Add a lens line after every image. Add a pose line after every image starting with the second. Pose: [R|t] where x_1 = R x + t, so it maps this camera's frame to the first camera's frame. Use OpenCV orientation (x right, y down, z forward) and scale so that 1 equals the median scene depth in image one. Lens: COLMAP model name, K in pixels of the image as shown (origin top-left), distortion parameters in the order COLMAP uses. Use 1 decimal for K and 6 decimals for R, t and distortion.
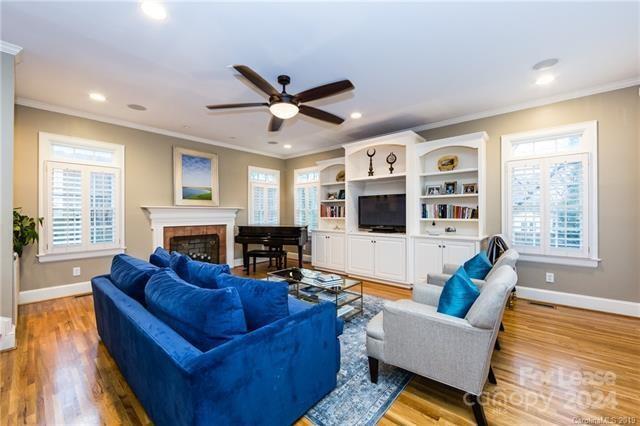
lens RADIAL K [[255.9, 0, 320.5], [0, 255.9, 215.4], [0, 0, 1]] dist [0.000552, -0.000153]
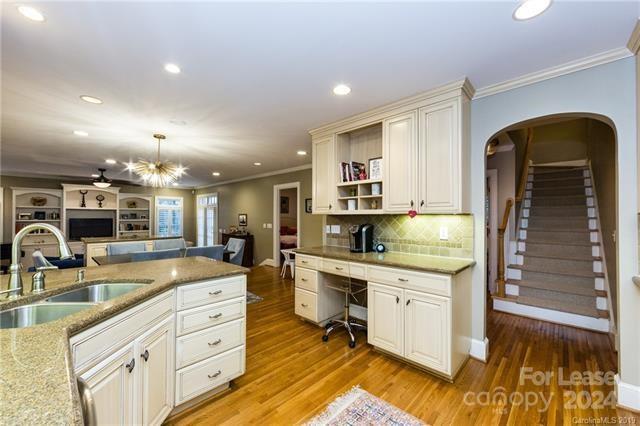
lens RADIAL K [[255.9, 0, 322.6], [0, 255.9, 213.9], [0, 0, 1]] dist [0.000552, -0.000153]
pose [[0.049690, 0.010398, 0.998711, -1.258833], [0.007994, 0.999910, -0.010808, -0.073531], [-0.998733, 0.008521, 0.049602, -0.554362]]
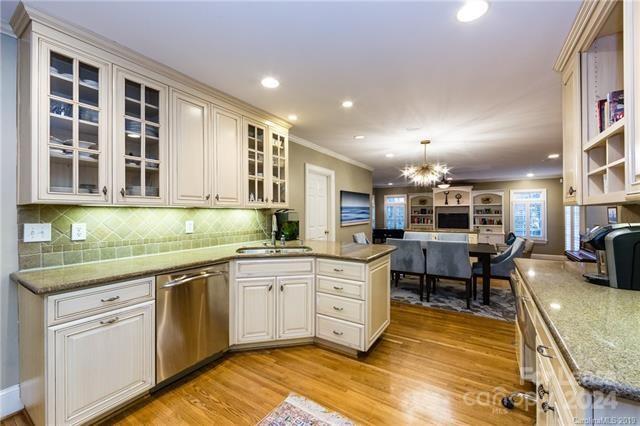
lens RADIAL K [[255.9, 0, 324.7], [0, 255.9, 211.1], [0, 0, 1]] dist [0.000552, -0.000153]
pose [[0.987893, -0.004553, 0.155070, -1.024547], [0.006913, 0.999868, -0.014684, -0.069511], [-0.154982, 0.015578, 0.987794, -0.817818]]
